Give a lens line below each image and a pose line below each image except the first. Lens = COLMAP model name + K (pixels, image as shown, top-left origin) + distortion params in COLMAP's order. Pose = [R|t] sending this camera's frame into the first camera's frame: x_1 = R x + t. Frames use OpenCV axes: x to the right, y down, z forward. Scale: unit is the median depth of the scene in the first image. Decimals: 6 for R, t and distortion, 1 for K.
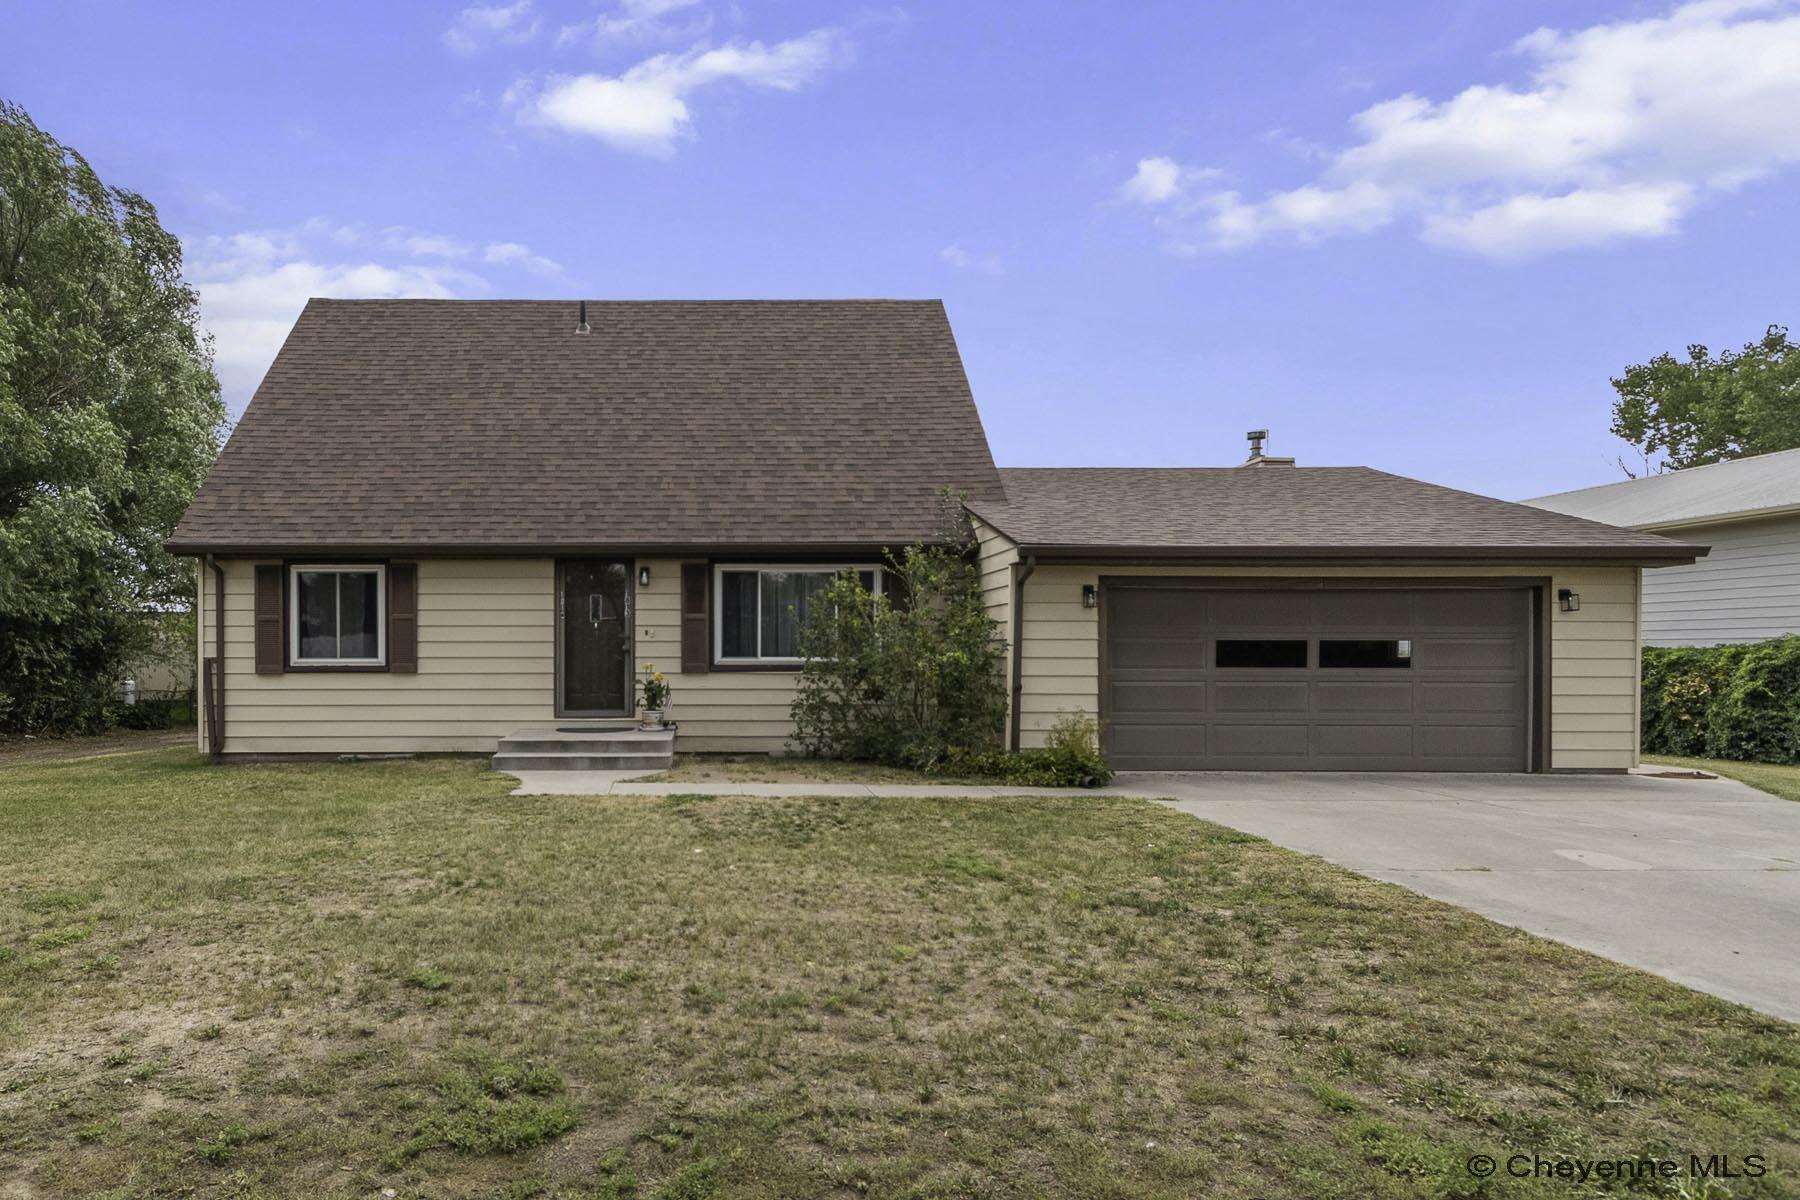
lens RADIAL K [[1043.4, 0, 895.0], [0, 1043.4, 647.6], [0, 0, 1]] dist [0.003150, 0.000426]
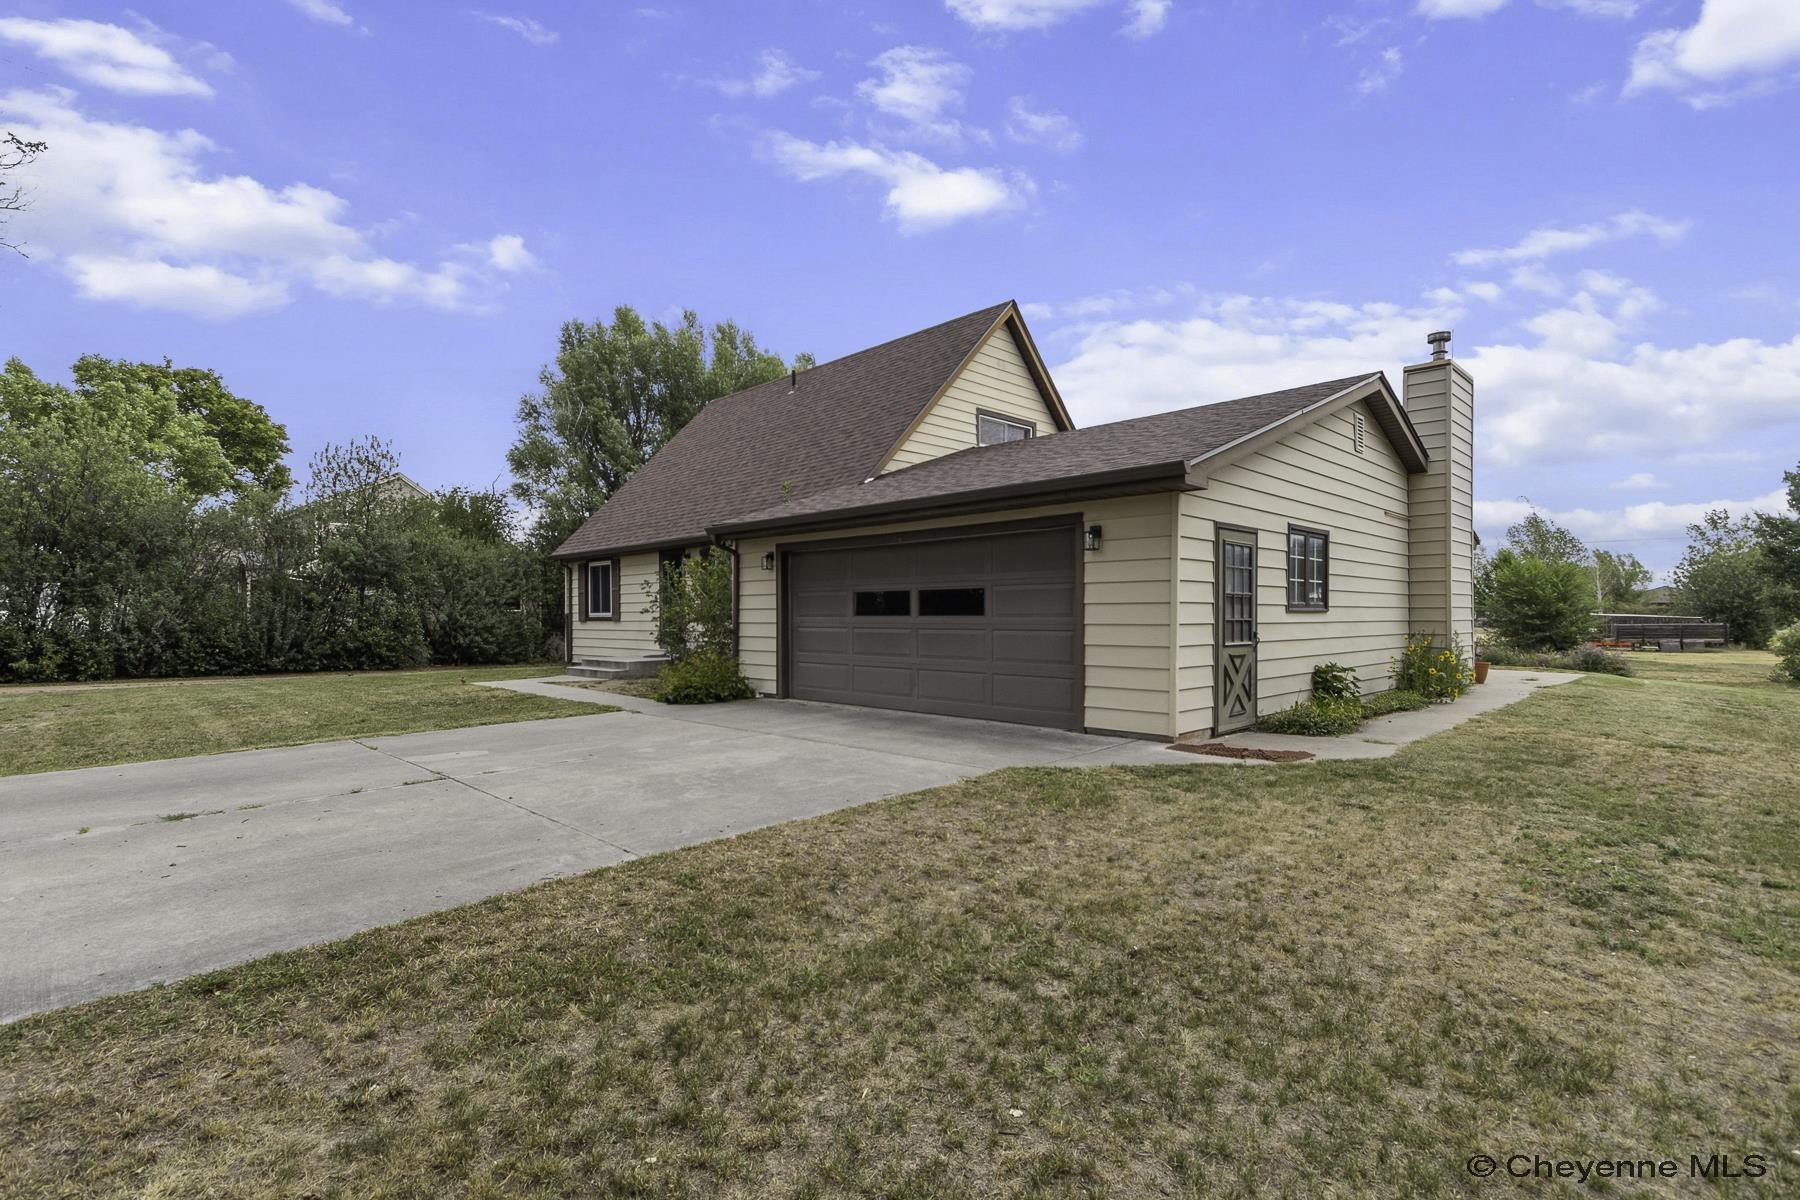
lens RADIAL K [[891.1, 0, 900.0], [0, 891.1, 600.0], [0, 0, 1]] dist [0.000329, 0.000048]
pose [[0.673771, -0.017454, -0.738734, 0.973505], [0.017124, 0.999821, -0.008005, 0.009190], [0.738742, -0.007257, 0.673949, 0.334792]]
